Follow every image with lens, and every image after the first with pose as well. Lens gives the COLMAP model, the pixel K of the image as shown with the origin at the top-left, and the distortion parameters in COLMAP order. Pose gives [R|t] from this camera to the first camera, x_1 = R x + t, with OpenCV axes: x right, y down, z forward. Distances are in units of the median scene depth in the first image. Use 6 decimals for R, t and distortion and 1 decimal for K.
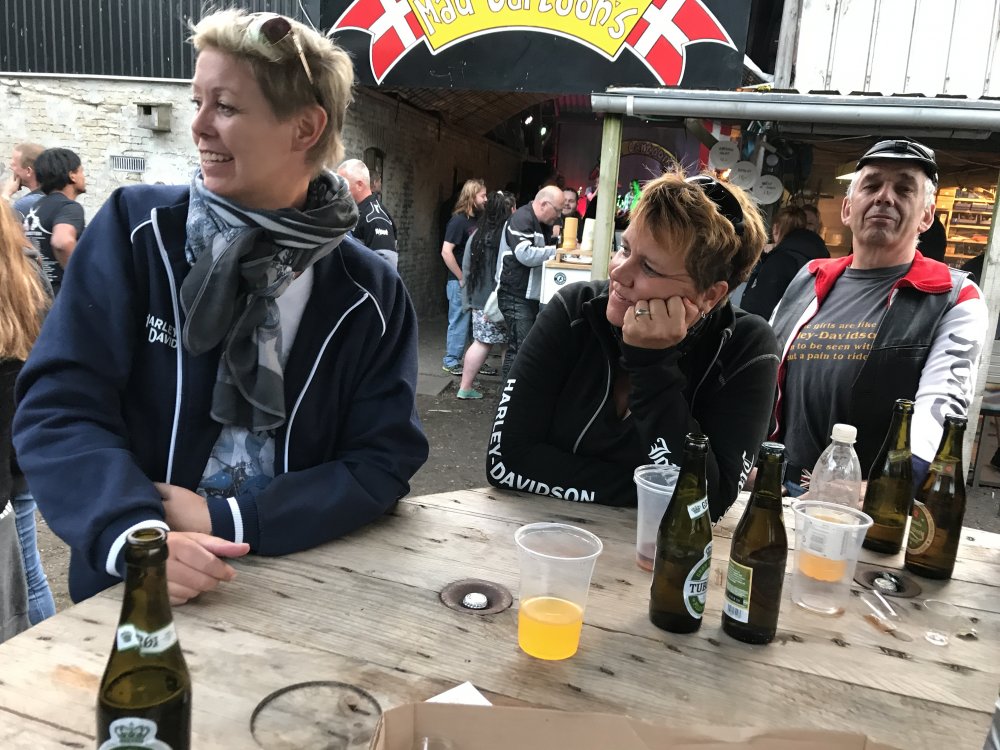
lens RADIAL K [[839.1, 0, 498.6], [0, 839.1, 373.3], [0, 0, 1]] dist [0.022938, -0.017387]
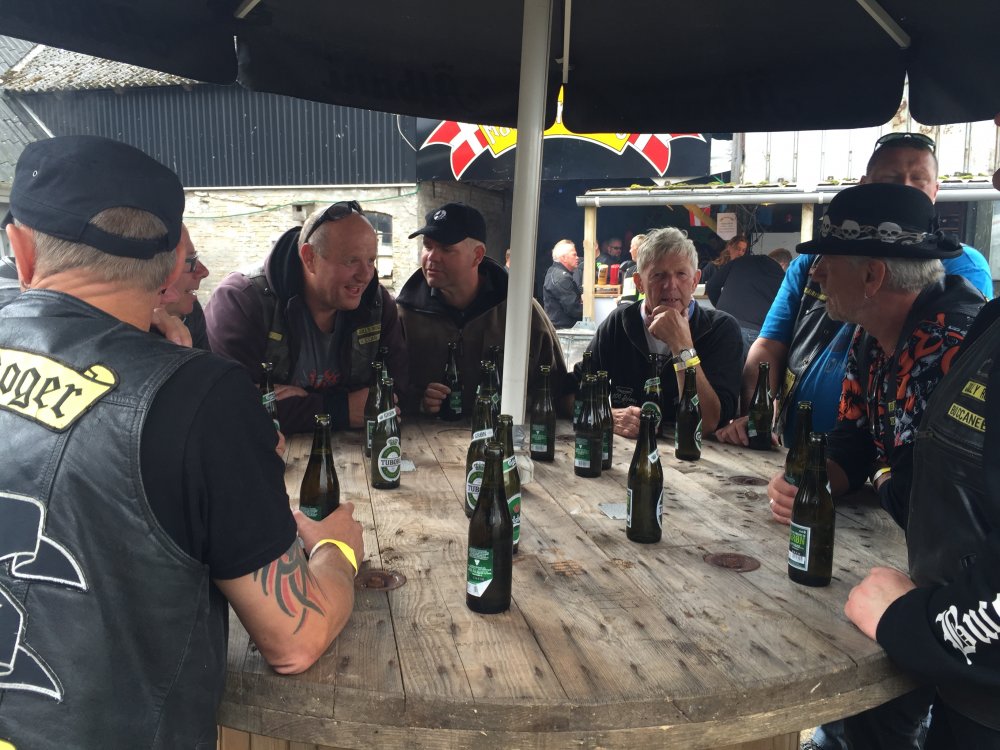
lens RADIAL K [[830.8, 0, 499.0], [0, 830.8, 378.0], [0, 0, 1]] dist [0.049864, 0.004213]
pose [[0.994617, -0.045327, -0.093179, 0.045804], [0.039701, 0.997325, -0.061370, 0.083947], [0.095711, 0.057340, 0.993756, -0.398343]]
